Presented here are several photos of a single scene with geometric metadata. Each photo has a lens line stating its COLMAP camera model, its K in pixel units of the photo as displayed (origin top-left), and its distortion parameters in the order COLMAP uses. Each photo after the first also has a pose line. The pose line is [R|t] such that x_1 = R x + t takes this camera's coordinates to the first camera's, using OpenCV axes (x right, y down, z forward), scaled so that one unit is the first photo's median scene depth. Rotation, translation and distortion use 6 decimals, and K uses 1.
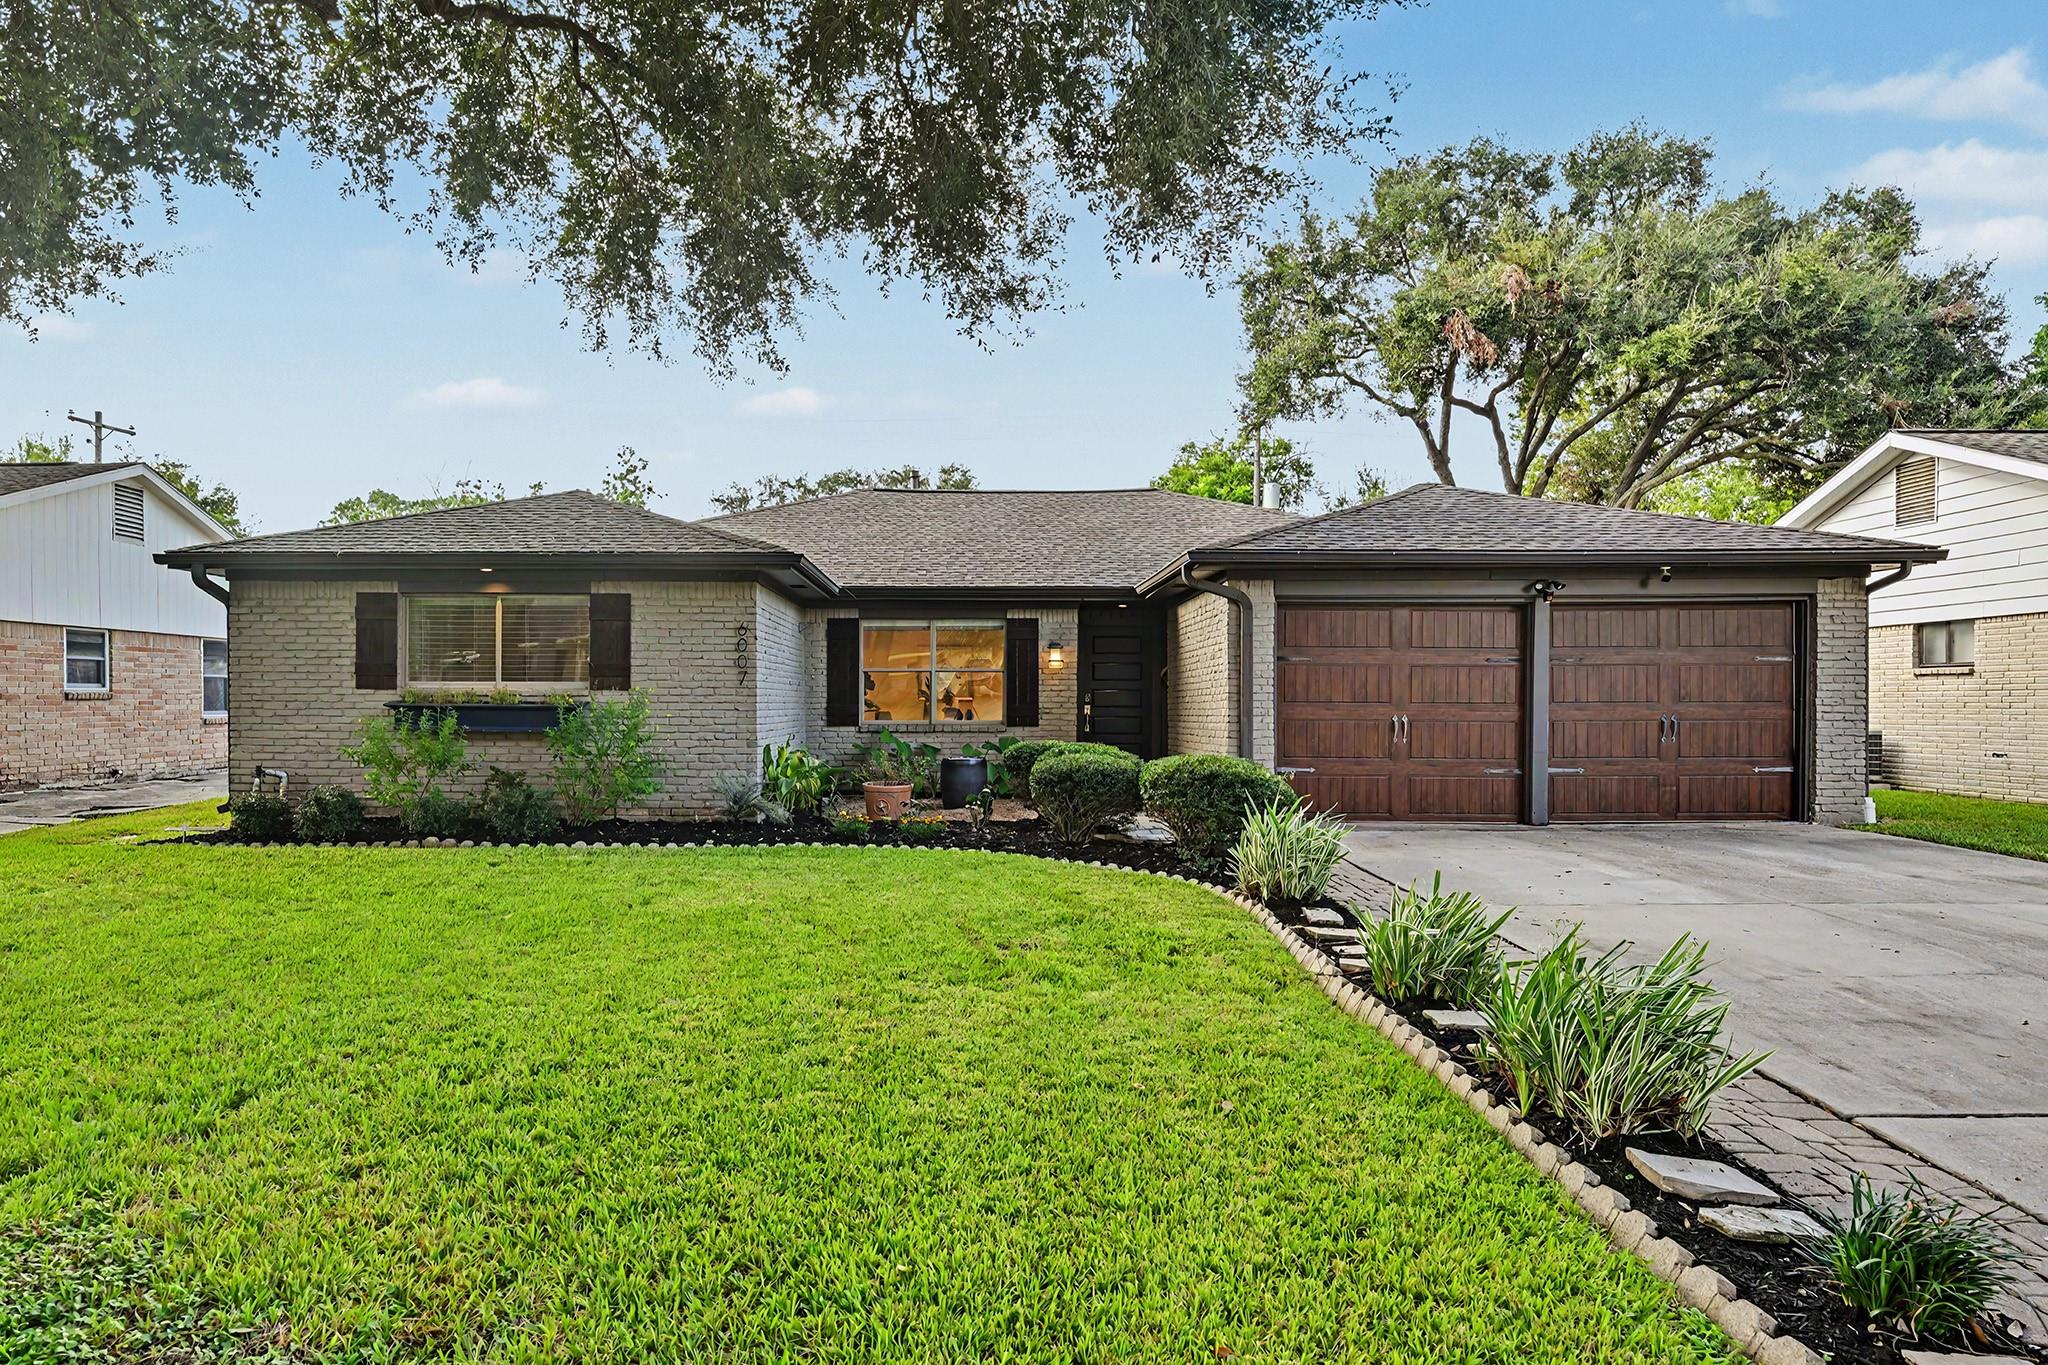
lens RADIAL K [[1226.7, 0, 1021.4], [0, 1226.7, 698.9], [0, 0, 1]] dist [-0.005663, -0.002972]
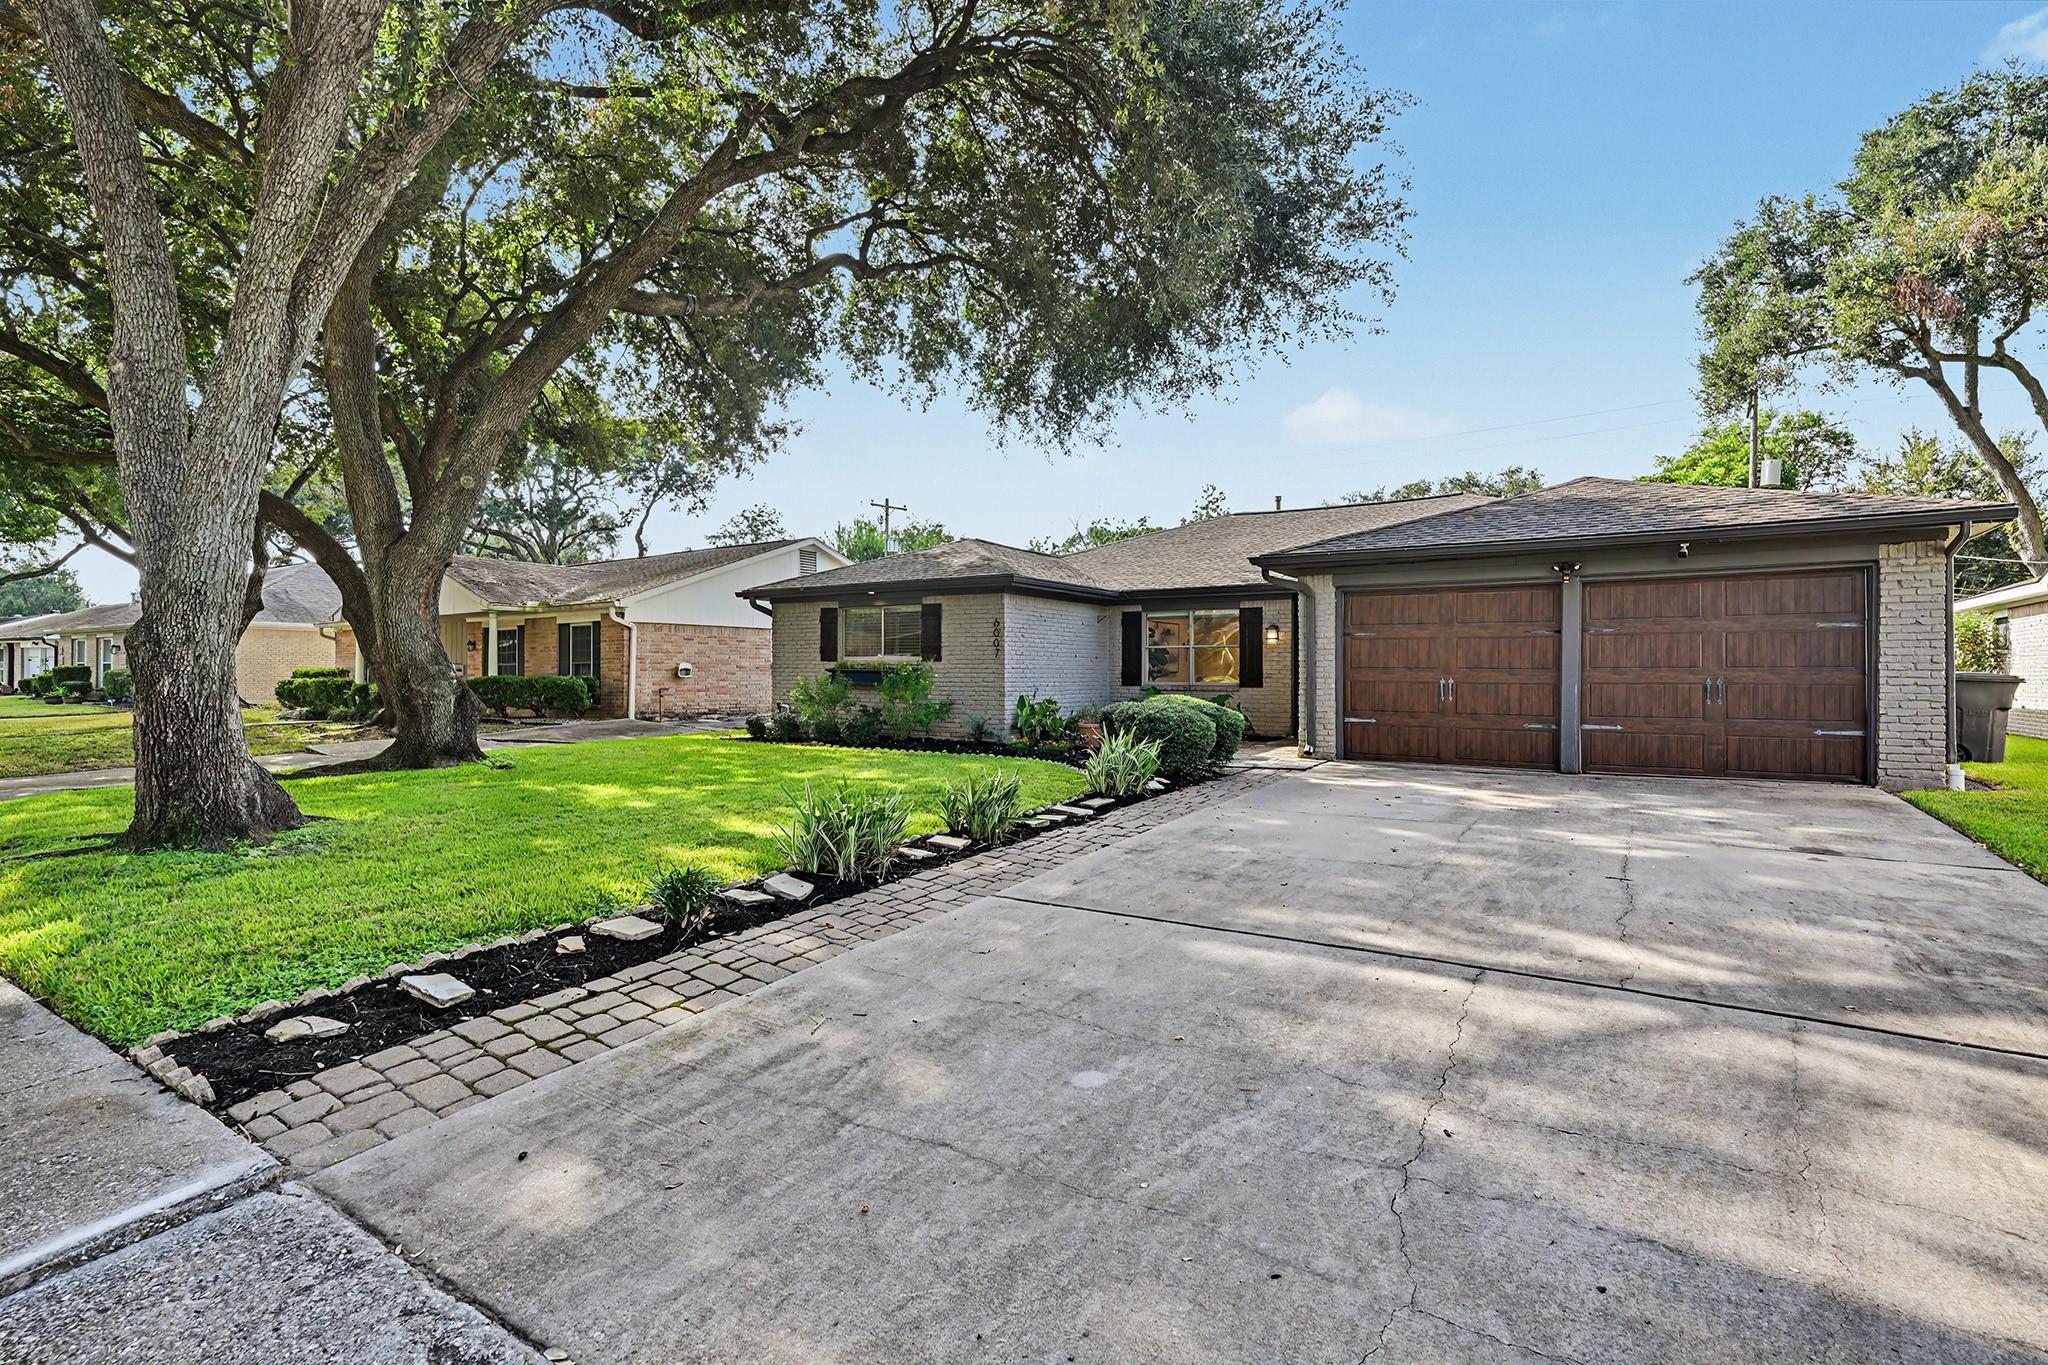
lens RADIAL K [[957.0, 0, 1022.6], [0, 957.0, 666.7], [0, 0, 1]] dist [0.001138, 0.000060]
pose [[0.845616, -0.001574, -0.533789, 0.463915], [-0.001355, 0.999986, -0.005095, 0.007264], [0.533790, 0.005032, 0.845602, -0.043741]]
